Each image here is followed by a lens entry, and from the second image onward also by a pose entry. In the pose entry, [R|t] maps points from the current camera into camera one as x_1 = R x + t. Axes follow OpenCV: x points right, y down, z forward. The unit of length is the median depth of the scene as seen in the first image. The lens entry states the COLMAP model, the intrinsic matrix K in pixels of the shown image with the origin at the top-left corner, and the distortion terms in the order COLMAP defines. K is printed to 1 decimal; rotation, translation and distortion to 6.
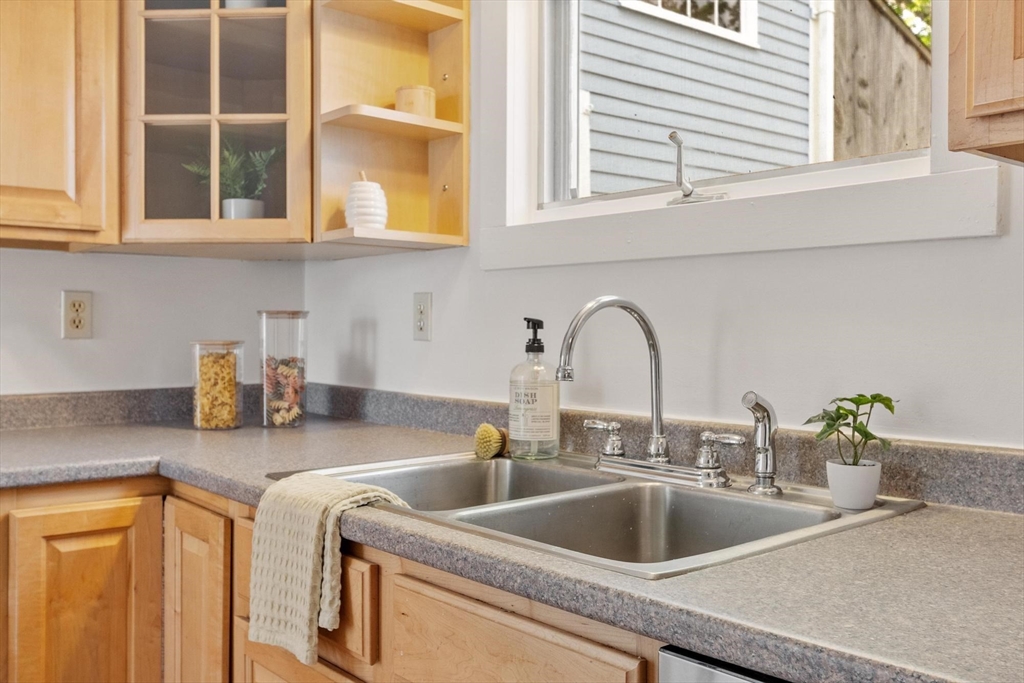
lens RADIAL K [[950.6, 0, 512.0], [0, 950.6, 341.5], [0, 0, 1]] dist [-0.001619, 0.001162]
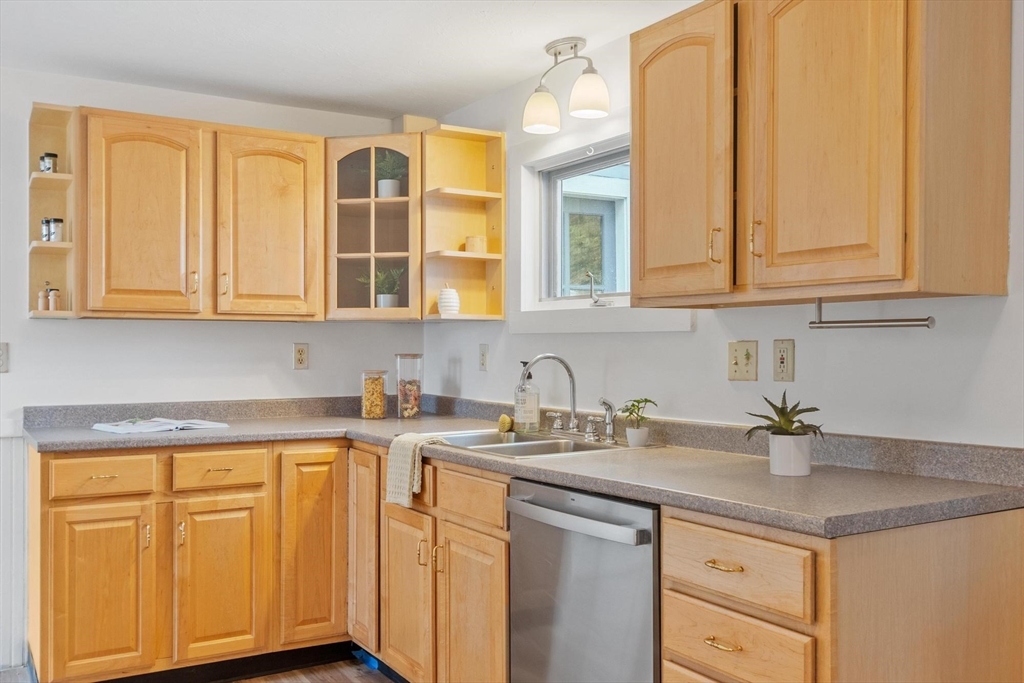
lens RADIAL K [[950.6, 0, 512.0], [0, 950.6, 341.5], [0, 0, 1]] dist [-0.001619, 0.001162]
pose [[0.987470, -0.003661, -0.157765, 0.273110], [0.001011, 0.999857, -0.016870, -0.029316], [0.157804, 0.016499, 0.987333, -0.865736]]
